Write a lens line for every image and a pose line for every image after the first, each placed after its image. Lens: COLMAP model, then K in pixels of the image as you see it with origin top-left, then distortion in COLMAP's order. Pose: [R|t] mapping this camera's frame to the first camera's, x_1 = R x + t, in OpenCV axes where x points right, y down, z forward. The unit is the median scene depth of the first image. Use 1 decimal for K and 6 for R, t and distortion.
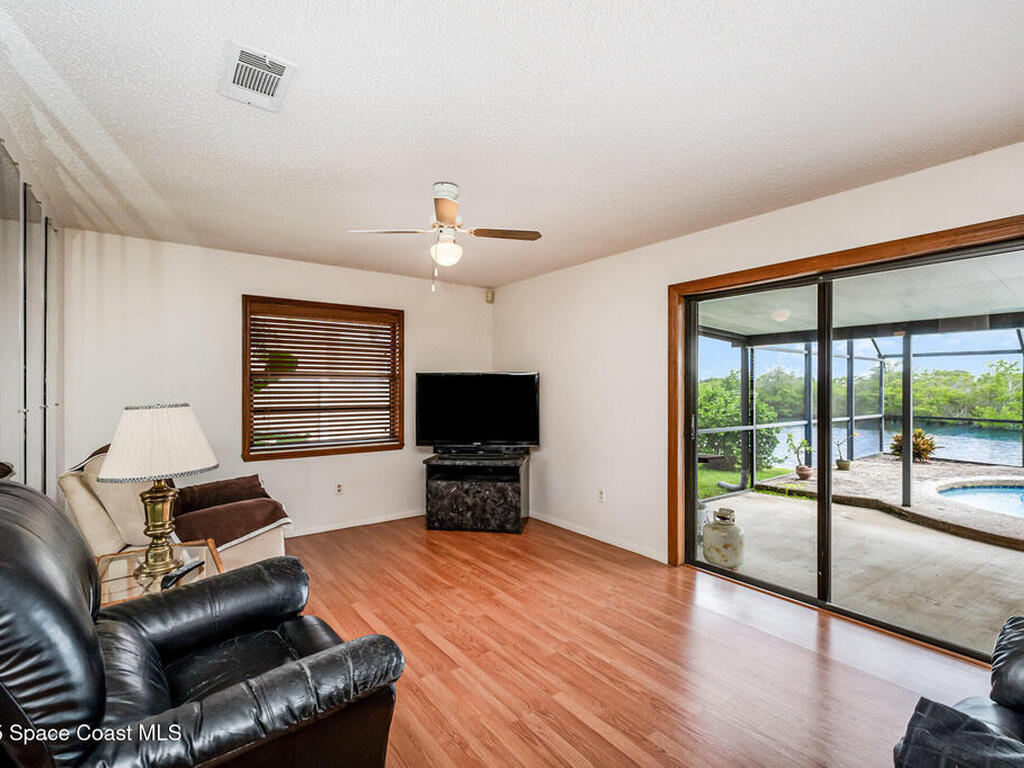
lens RADIAL K [[477.3, 0, 501.7], [0, 477.3, 386.4], [0, 0, 1]] dist [0.000549, -0.000081]
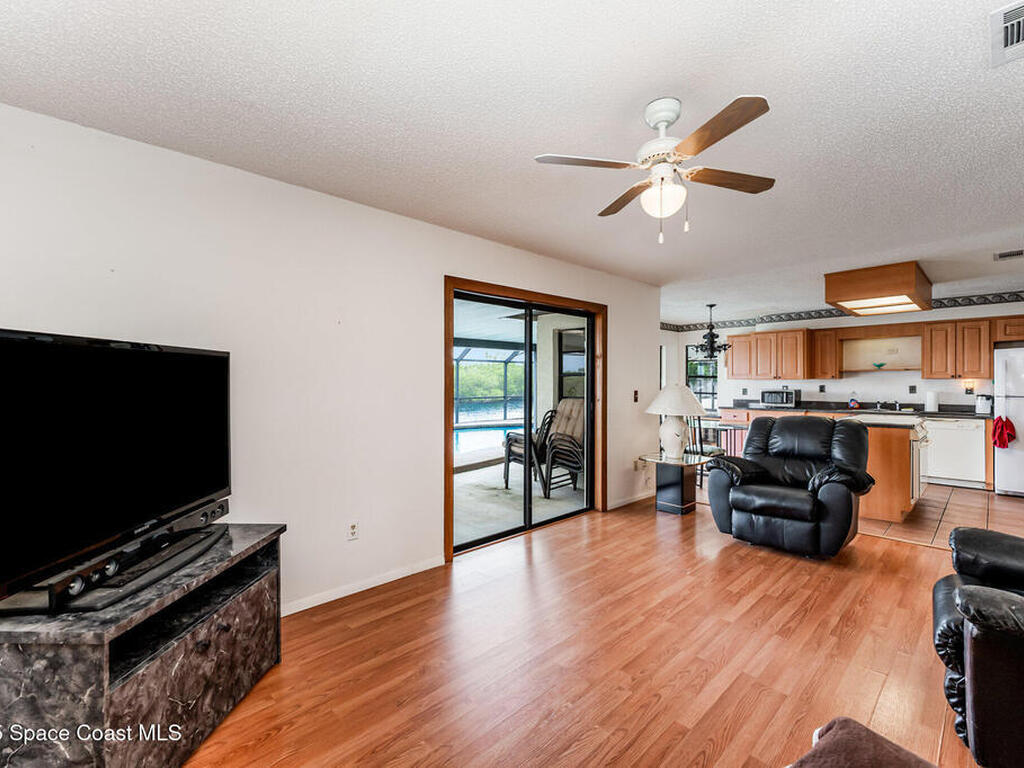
lens RADIAL K [[458.8, 0, 509.3], [0, 458.8, 383.7], [0, 0, 1]] dist [0.010383, -0.000110]
pose [[-0.128070, -0.007332, 0.991738, -0.753966], [-0.010153, 0.999930, 0.006081, -0.002510], [-0.991713, -0.009290, -0.128135, 1.257751]]
